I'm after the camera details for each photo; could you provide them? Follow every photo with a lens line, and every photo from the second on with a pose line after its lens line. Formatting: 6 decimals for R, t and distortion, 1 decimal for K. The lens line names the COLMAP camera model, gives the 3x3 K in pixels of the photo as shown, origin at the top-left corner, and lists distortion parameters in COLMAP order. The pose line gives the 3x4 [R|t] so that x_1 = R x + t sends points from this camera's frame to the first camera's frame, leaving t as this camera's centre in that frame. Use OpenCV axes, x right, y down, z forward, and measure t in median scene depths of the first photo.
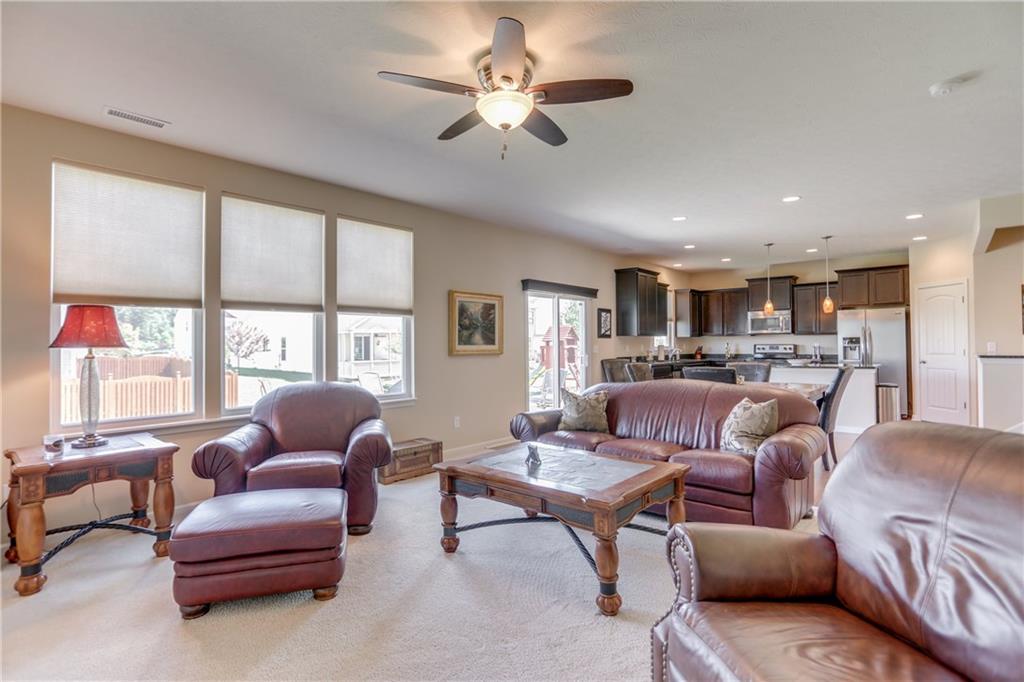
lens RADIAL K [[498.3, 0, 510.7], [0, 498.3, 340.5], [0, 0, 1]] dist [-0.045124, 0.019005]
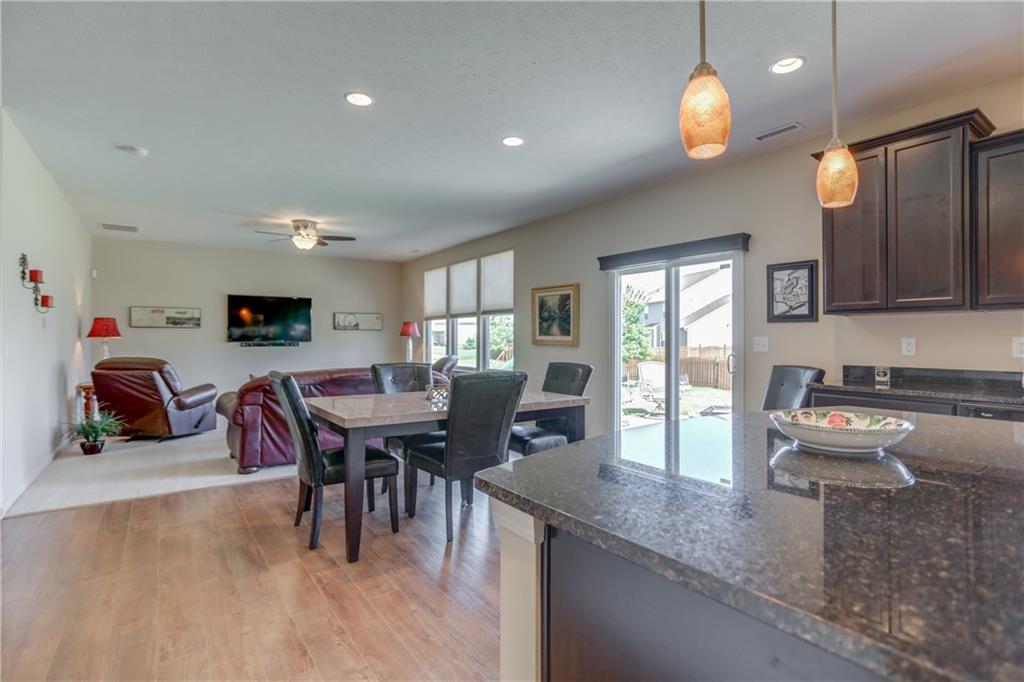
lens RADIAL K [[498.3, 0, 507.1], [0, 498.3, 334.5], [0, 0, 1]] dist [-0.045124, 0.019005]
pose [[-0.216674, -0.001394, -0.976243, 0.746281], [0.005631, 0.999981, -0.002678, 0.006521], [0.976228, -0.006077, -0.216662, 0.862643]]
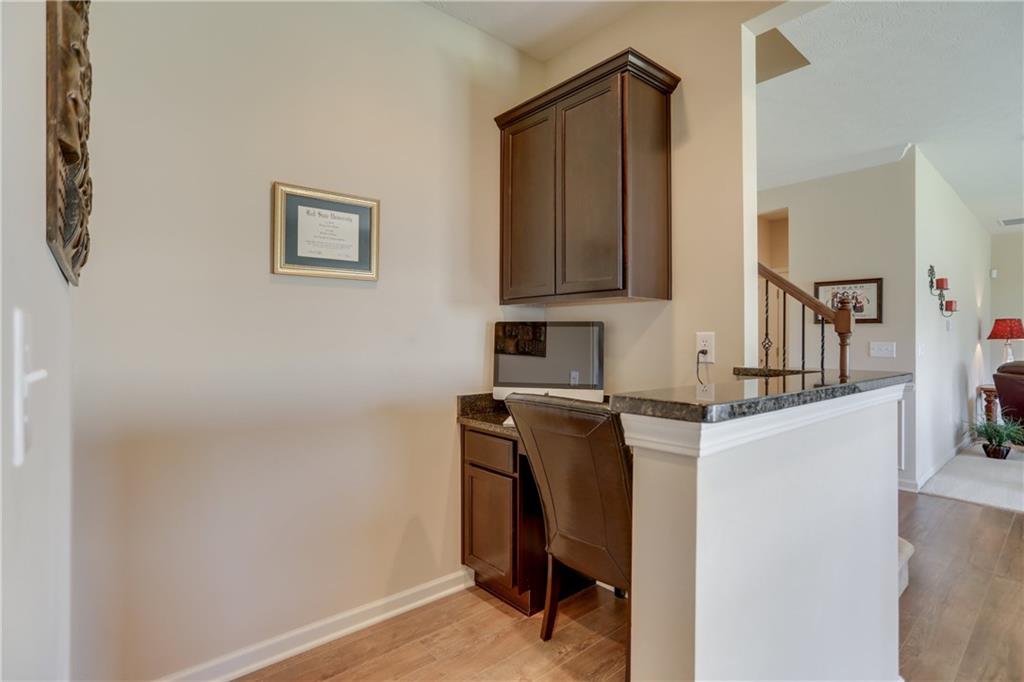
lens RADIAL K [[482.8, 0, 520.4], [0, 482.8, 332.9], [0, 0, 1]] dist [0.001087, 0.001069]
pose [[-0.993016, -0.000609, 0.117981, 0.777061], [-0.002082, 0.999921, -0.012363, 0.006176], [-0.117964, -0.012522, -0.992939, 0.886345]]
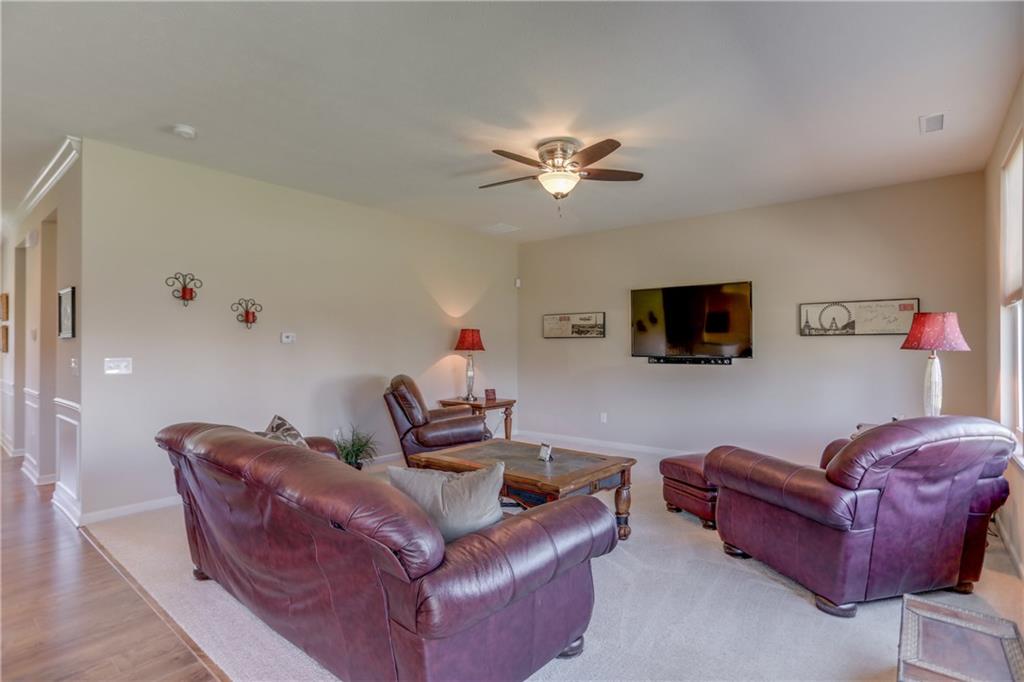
lens RADIAL K [[498.3, 0, 508.7], [0, 498.3, 343.0], [0, 0, 1]] dist [-0.045124, 0.019005]
pose [[-0.997127, 0.006061, -0.075511, 0.078696], [0.006883, 0.999920, -0.010618, 0.003061], [0.075440, -0.011107, -0.997088, 0.803415]]
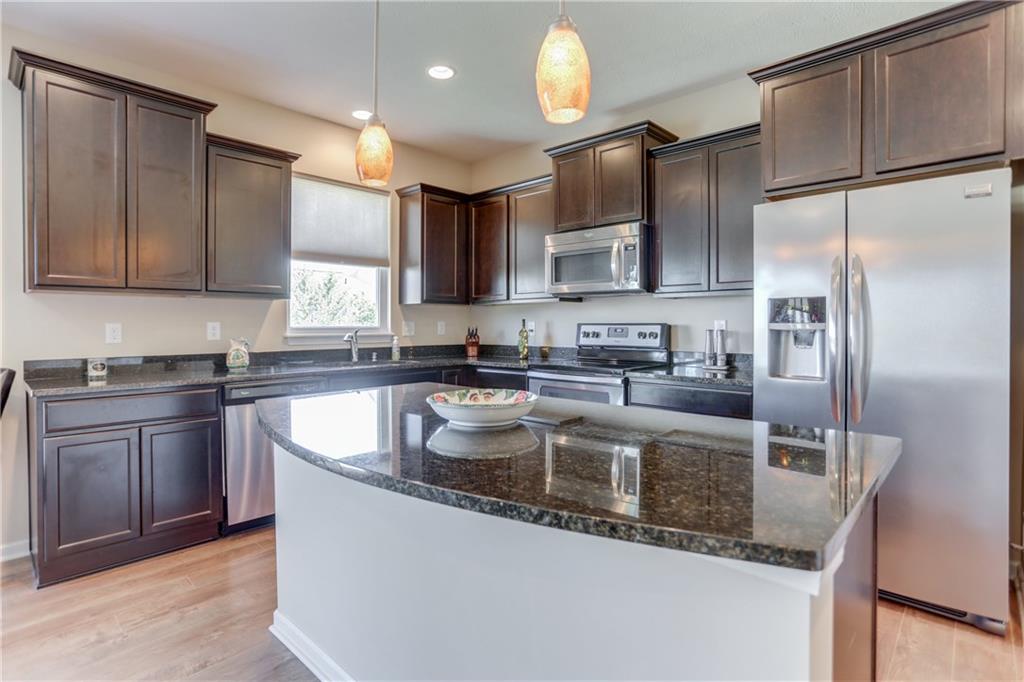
lens RADIAL K [[527.6, 0, 503.3], [0, 527.6, 329.4], [0, 0, 1]] dist [-0.008937, 0.001143]
pose [[0.999517, 0.004779, -0.030719, 0.563663], [-0.004219, 0.999824, 0.018285, 0.006694], [0.030801, -0.018147, 0.999361, 0.727269]]
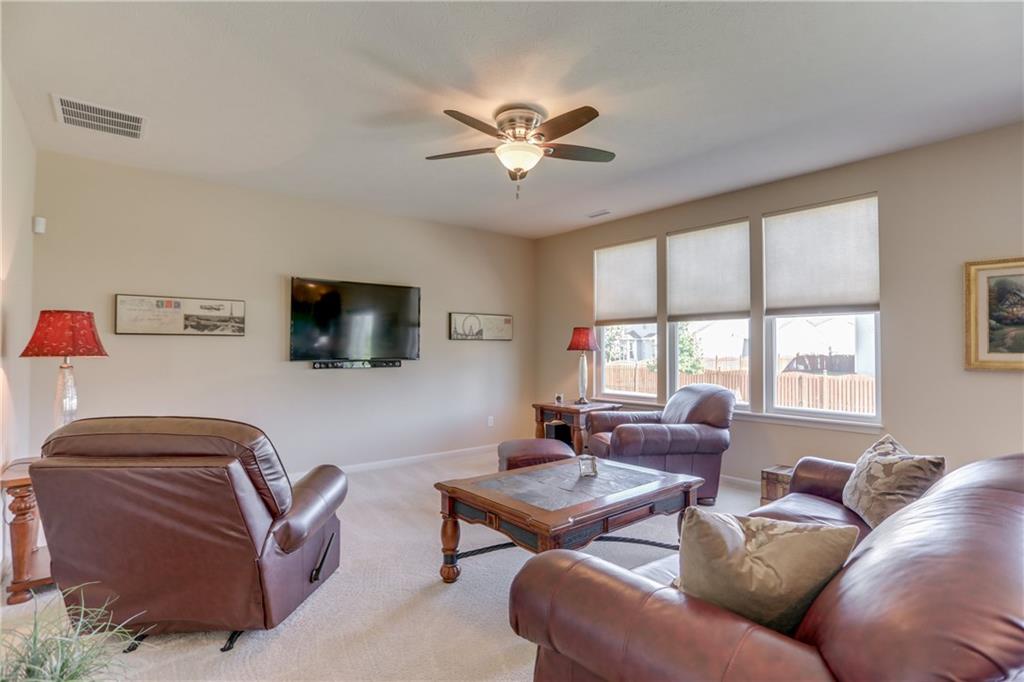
lens RADIAL K [[498.3, 0, 518.6], [0, 498.3, 336.8], [0, 0, 1]] dist [-0.045124, 0.019005]
pose [[-0.135237, -0.016688, -0.990673, 0.392355], [0.004349, 0.999839, -0.017436, -0.001503], [0.990804, -0.006666, -0.135143, 0.389807]]
